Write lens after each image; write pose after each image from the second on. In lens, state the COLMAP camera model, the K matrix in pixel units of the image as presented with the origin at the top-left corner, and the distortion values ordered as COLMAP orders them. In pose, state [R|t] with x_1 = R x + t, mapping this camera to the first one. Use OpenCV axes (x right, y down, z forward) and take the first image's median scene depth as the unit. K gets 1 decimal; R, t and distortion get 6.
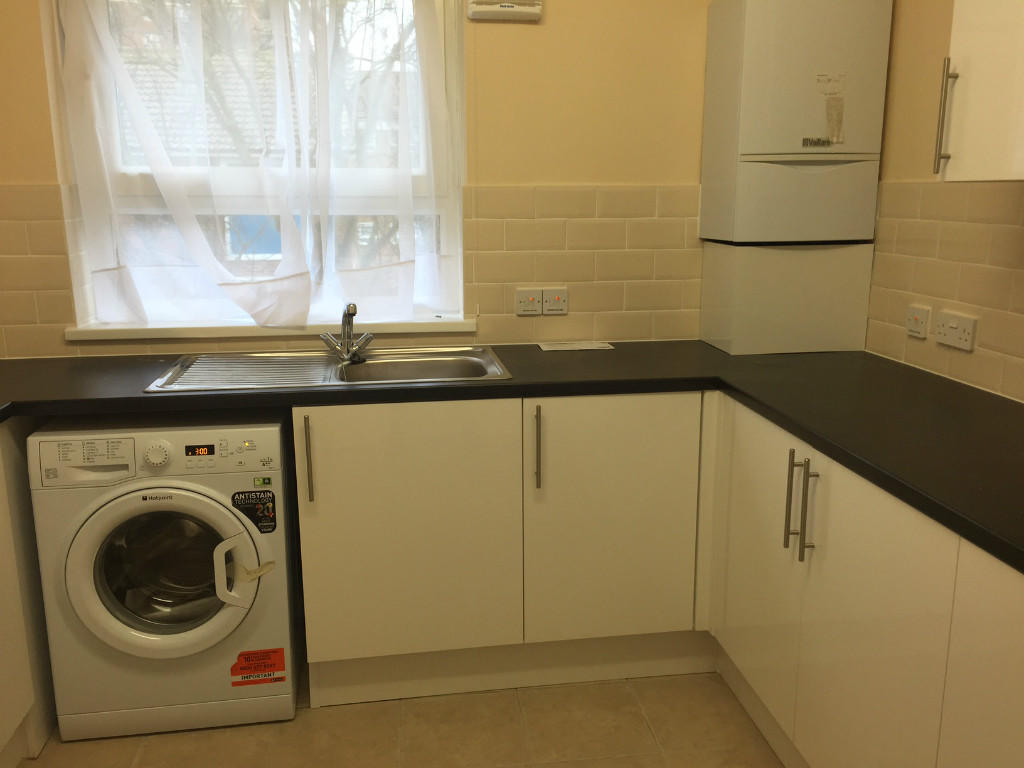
lens RADIAL K [[872.9, 0, 512.0], [0, 872.9, 384.0], [0, 0, 1]] dist [0.078025, -0.096734]
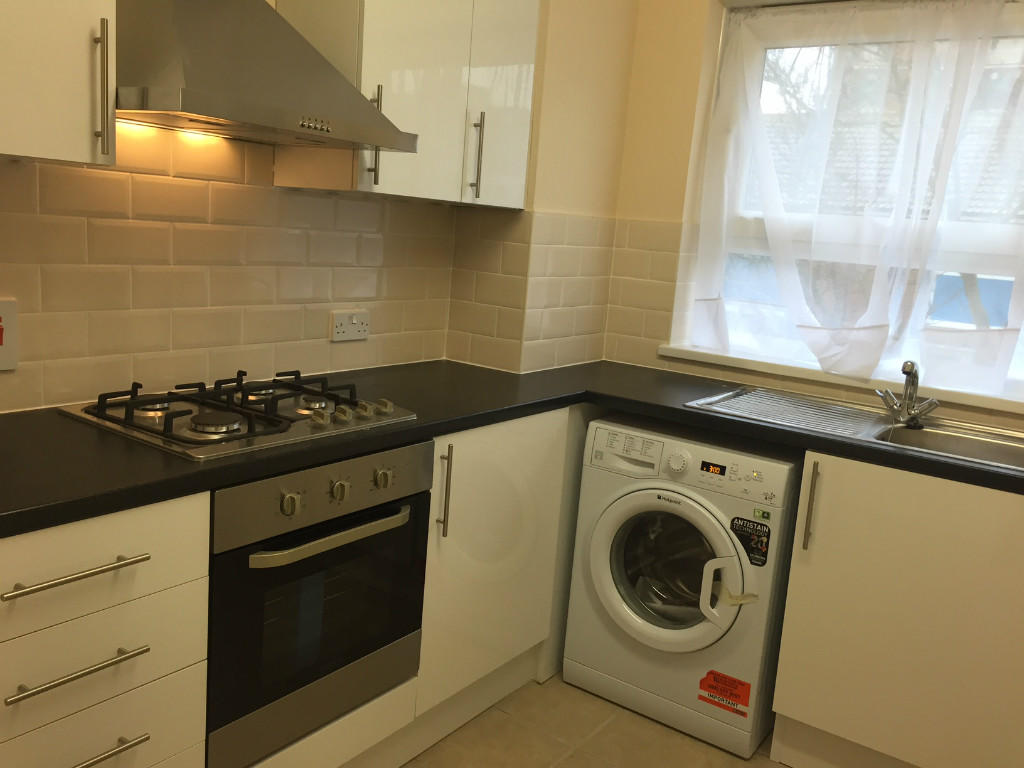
lens RADIAL K [[872.9, 0, 512.0], [0, 872.9, 384.0], [0, 0, 1]] dist [0.078025, -0.096734]
pose [[0.710325, 0.182414, -0.679826, 0.171350], [-0.227103, 0.973576, 0.023942, 0.005226], [0.666230, 0.137384, 0.732983, 0.038653]]
